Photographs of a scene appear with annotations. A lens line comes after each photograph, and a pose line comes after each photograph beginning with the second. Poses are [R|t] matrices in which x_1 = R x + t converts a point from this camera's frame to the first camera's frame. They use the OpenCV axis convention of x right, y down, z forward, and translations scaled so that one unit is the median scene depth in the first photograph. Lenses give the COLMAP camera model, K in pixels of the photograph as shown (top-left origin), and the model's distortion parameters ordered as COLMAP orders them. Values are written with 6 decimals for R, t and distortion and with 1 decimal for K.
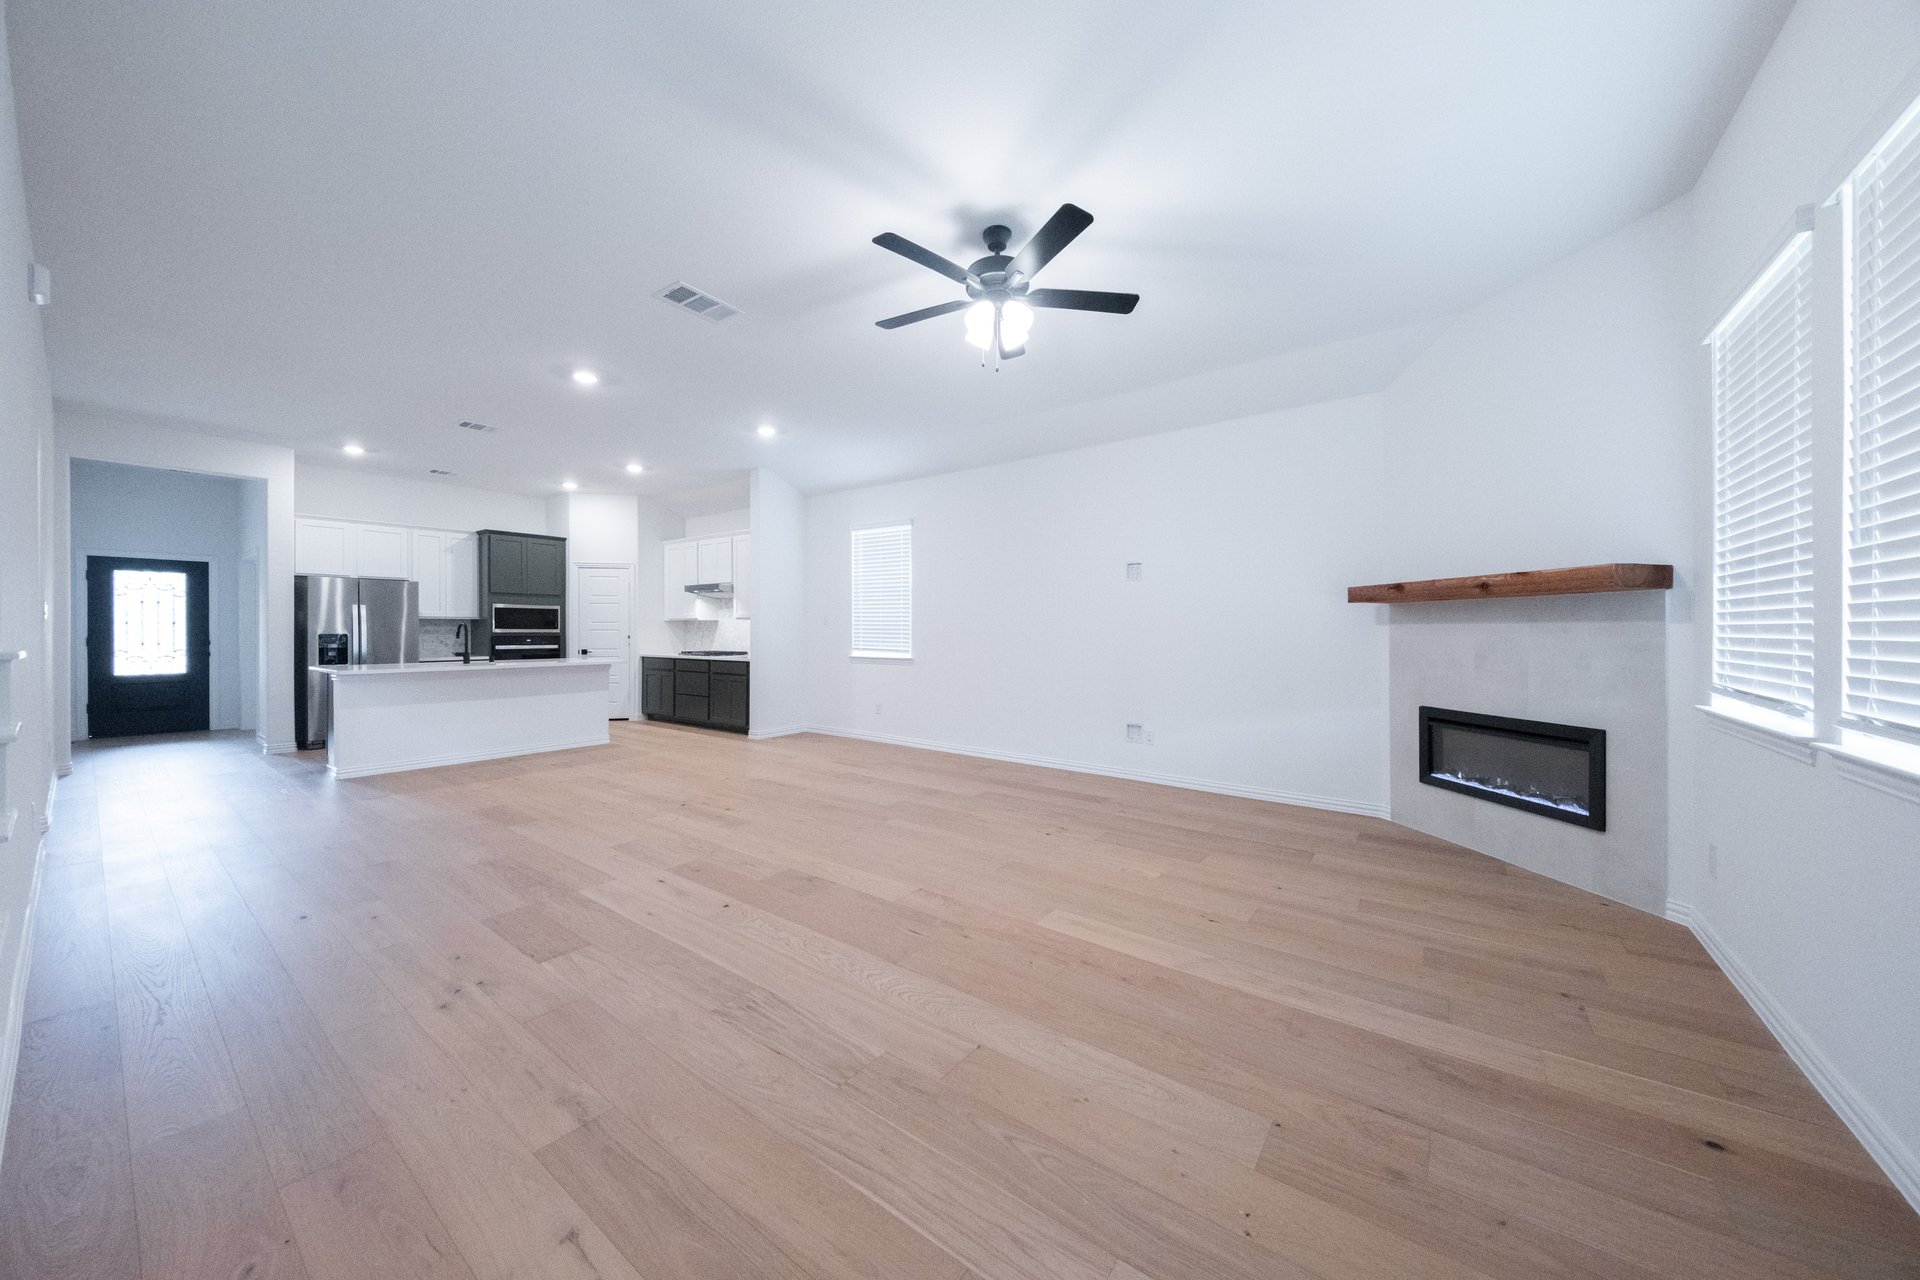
lens RADIAL K [[663.4, 0, 930.4], [0, 663.4, 632.5], [0, 0, 1]] dist [0.026504, -0.000620]
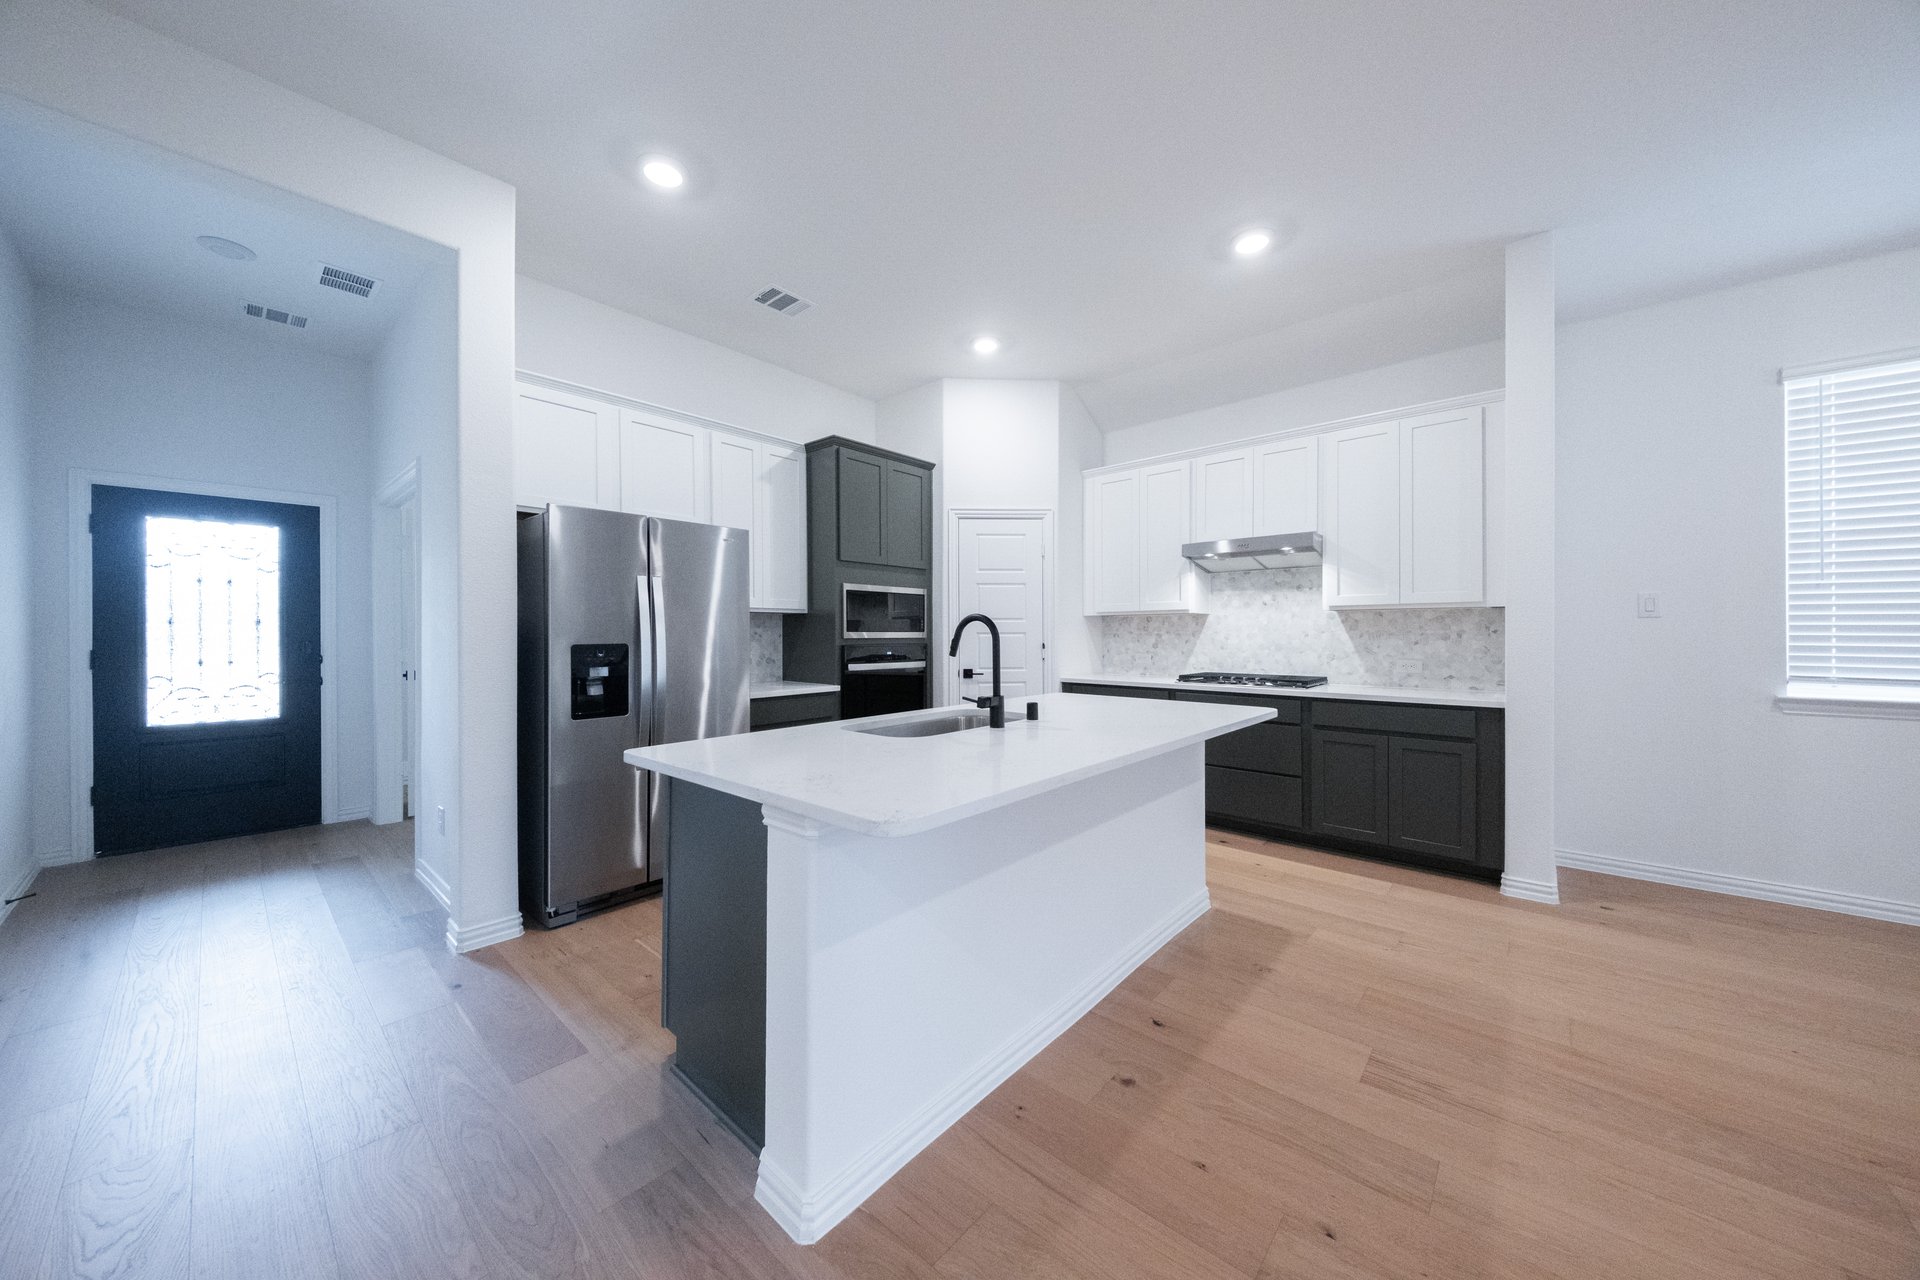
lens RADIAL K [[663.4, 0, 945.6], [0, 663.4, 631.1], [0, 0, 1]] dist [0.026504, -0.000620]
pose [[0.997954, -0.002596, -0.063877, -0.564307], [0.002024, 0.999957, -0.009026, -0.001199], [0.063898, 0.008878, 0.997917, 0.529563]]
